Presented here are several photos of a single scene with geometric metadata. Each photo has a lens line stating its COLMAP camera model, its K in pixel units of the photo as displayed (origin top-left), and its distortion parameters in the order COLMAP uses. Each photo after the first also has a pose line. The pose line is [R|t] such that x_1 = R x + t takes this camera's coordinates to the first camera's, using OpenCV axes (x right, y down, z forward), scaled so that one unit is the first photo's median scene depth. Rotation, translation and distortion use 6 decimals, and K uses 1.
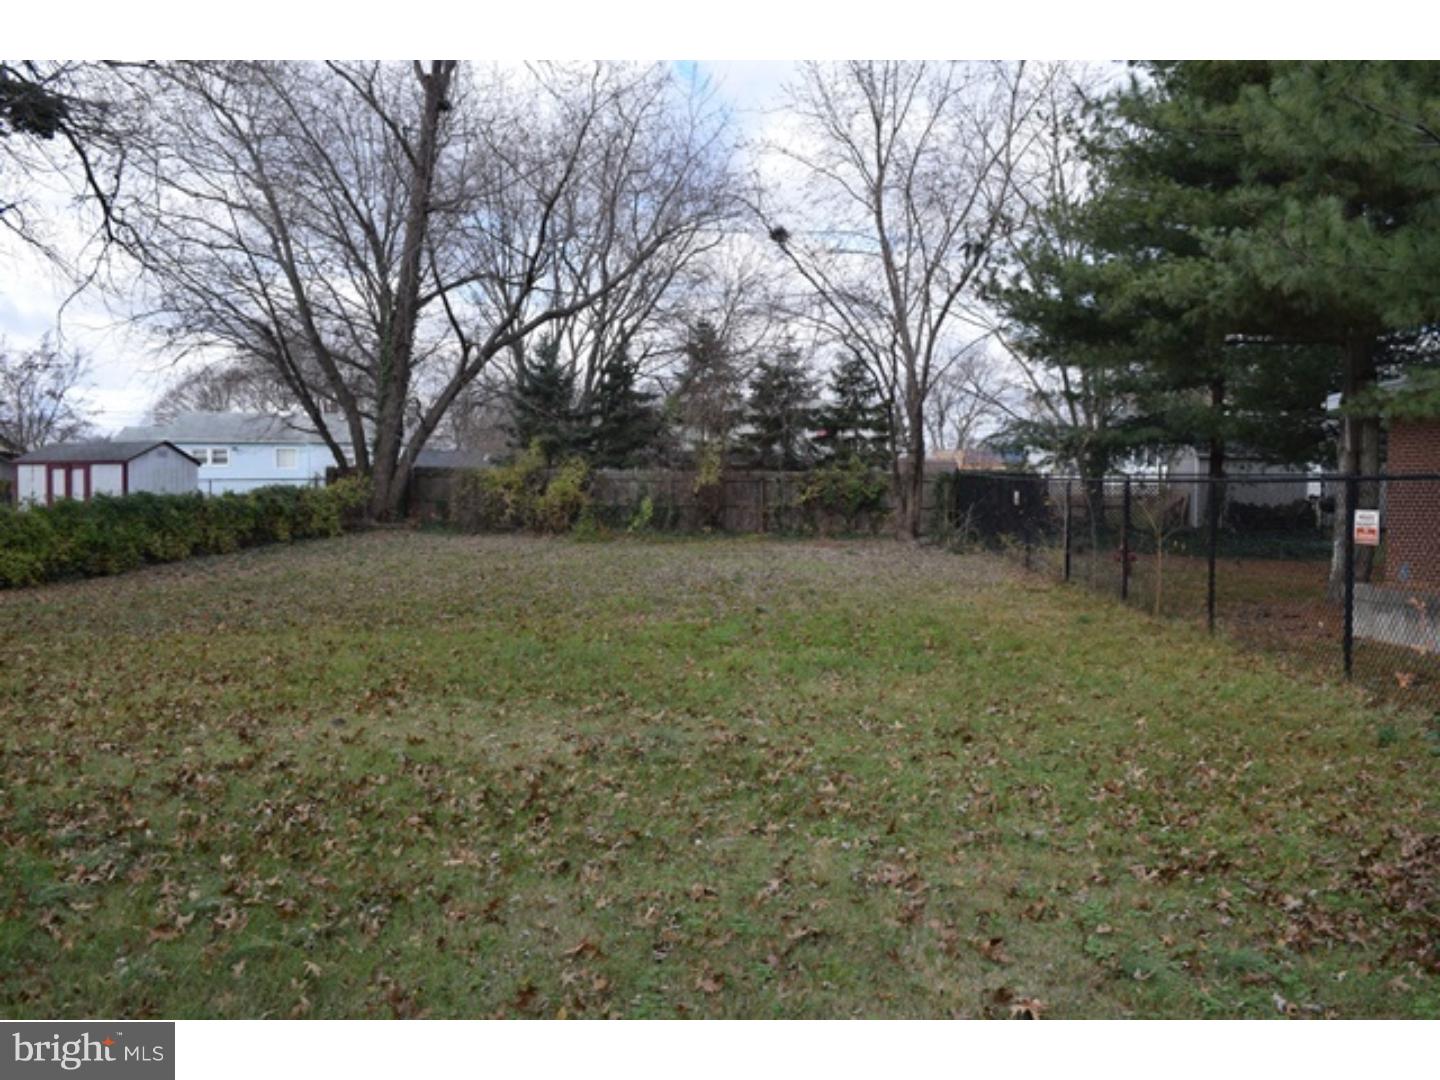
lens RADIAL K [[1129.4, 0, 724.7], [0, 1129.4, 542.1], [0, 0, 1]] dist [-0.098575, 0.026314]
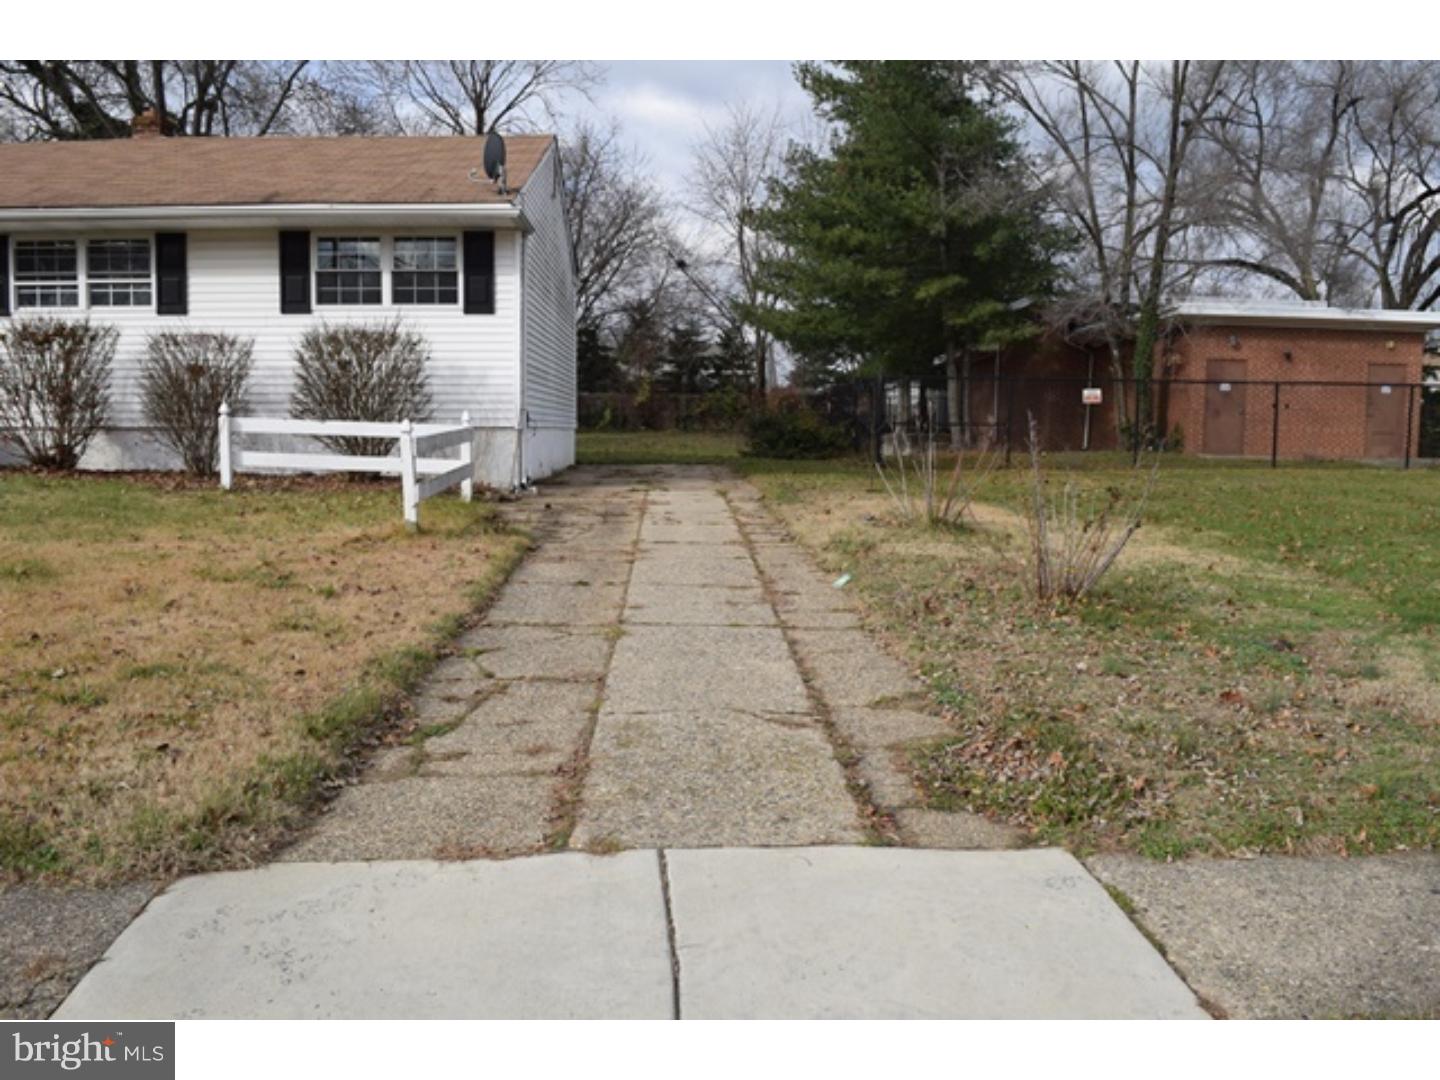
lens RADIAL K [[1129.4, 0, 721.7], [0, 1129.4, 549.5], [0, 0, 1]] dist [-0.098575, 0.026314]
pose [[0.998965, 0.002471, 0.045416, 0.025255], [-0.005624, 0.997572, 0.069413, 0.049161], [-0.045134, -0.069597, 0.996554, -0.668803]]
